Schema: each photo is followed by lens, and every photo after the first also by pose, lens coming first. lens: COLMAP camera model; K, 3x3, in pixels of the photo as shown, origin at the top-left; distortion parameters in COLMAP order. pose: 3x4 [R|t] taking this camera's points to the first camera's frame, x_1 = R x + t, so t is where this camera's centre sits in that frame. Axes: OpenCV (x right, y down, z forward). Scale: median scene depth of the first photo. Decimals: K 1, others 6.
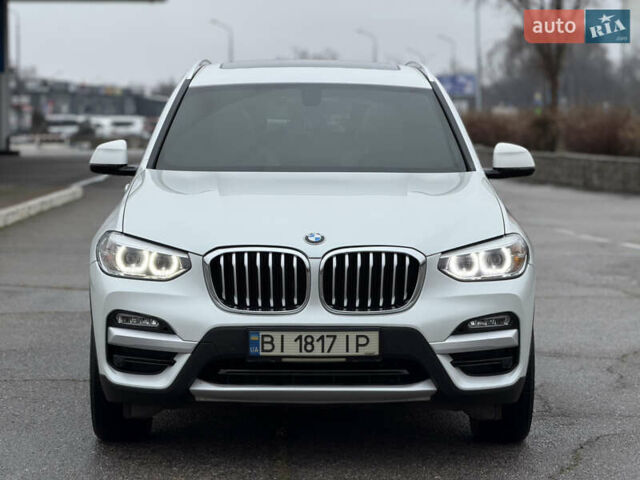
lens RADIAL K [[1971.9, 0, 320.2], [0, 1971.9, 250.2], [0, 0, 1]] dist [0.146321, 3.983320]
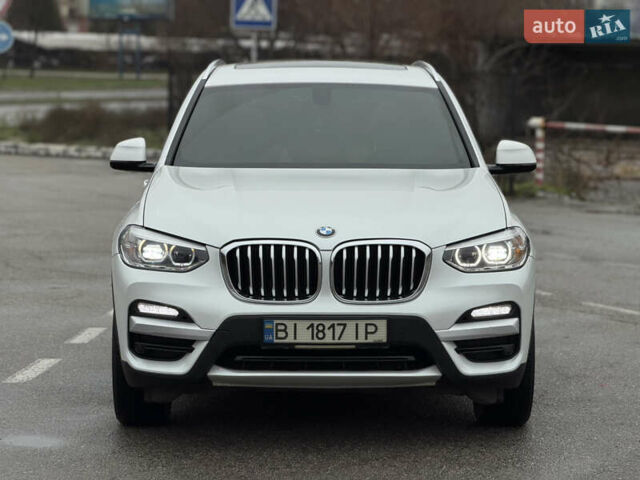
lens RADIAL K [[1971.9, 0, 320.2], [0, 1971.9, 250.2], [0, 0, 1]] dist [0.146321, 3.983320]
pose [[0.999991, -0.000538, -0.004149, -0.001449], [0.000551, 0.999994, 0.003298, 0.000394], [0.004148, -0.003300, 0.999986, -0.054464]]
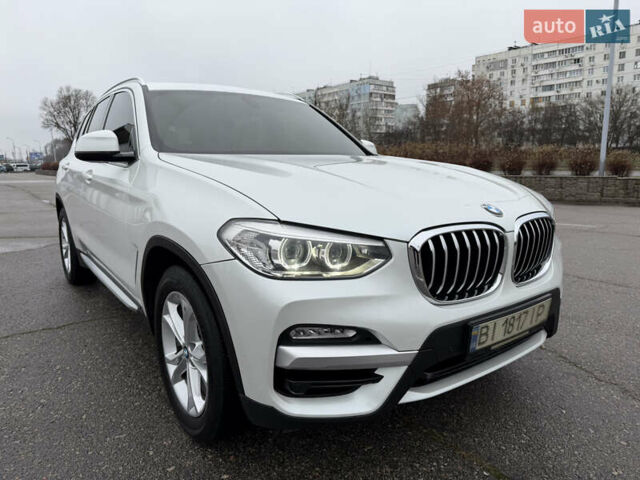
lens RADIAL K [[453.5, 0, 320.0], [0, 453.5, 240.0], [0, 0, 1]] dist [0.092760, -0.131299]
pose [[0.813945, -0.111396, 0.570162, -0.193785], [0.055367, 0.991851, 0.114744, -0.021078], [-0.578297, -0.061827, 0.813480, 0.871926]]
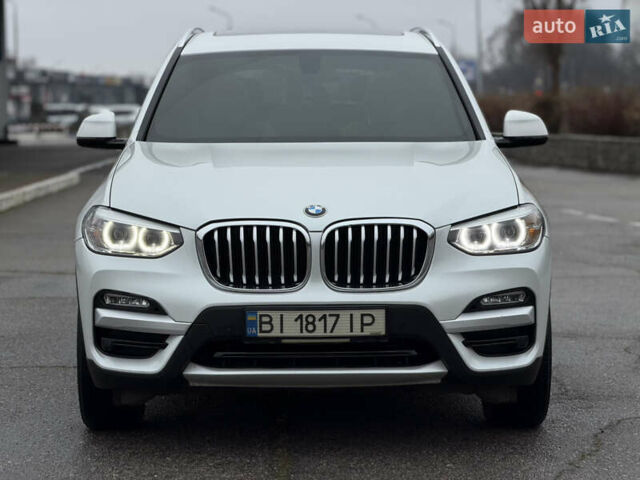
lens RADIAL K [[1971.9, 0, 320.2], [0, 1971.9, 250.2], [0, 0, 1]] dist [0.146321, 3.983320]
pose [[0.999944, -0.010523, -0.000994, 0.000273], [0.010529, 0.999928, 0.005842, 0.007307], [0.000932, -0.005852, 0.999982, 0.067632]]
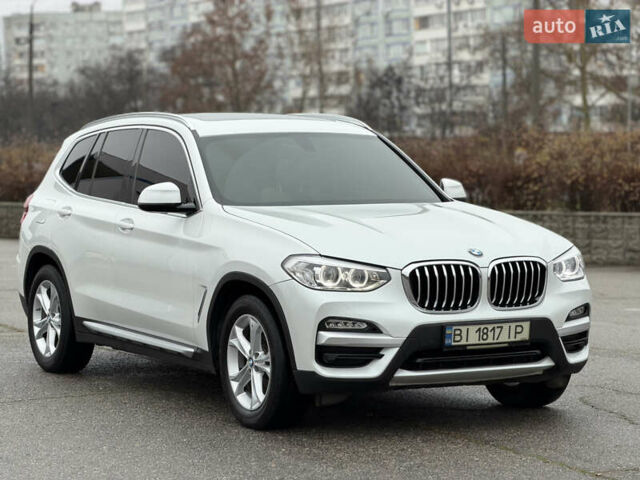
lens RADIAL K [[1971.9, 0, 320.2], [0, 1971.9, 250.2], [0, 0, 1]] dist [0.146321, 3.983320]
pose [[0.884774, -0.036942, 0.464553, -0.692222], [0.047487, 0.998811, -0.011014, 0.001866], [-0.463594, 0.031805, 0.885477, -0.093931]]
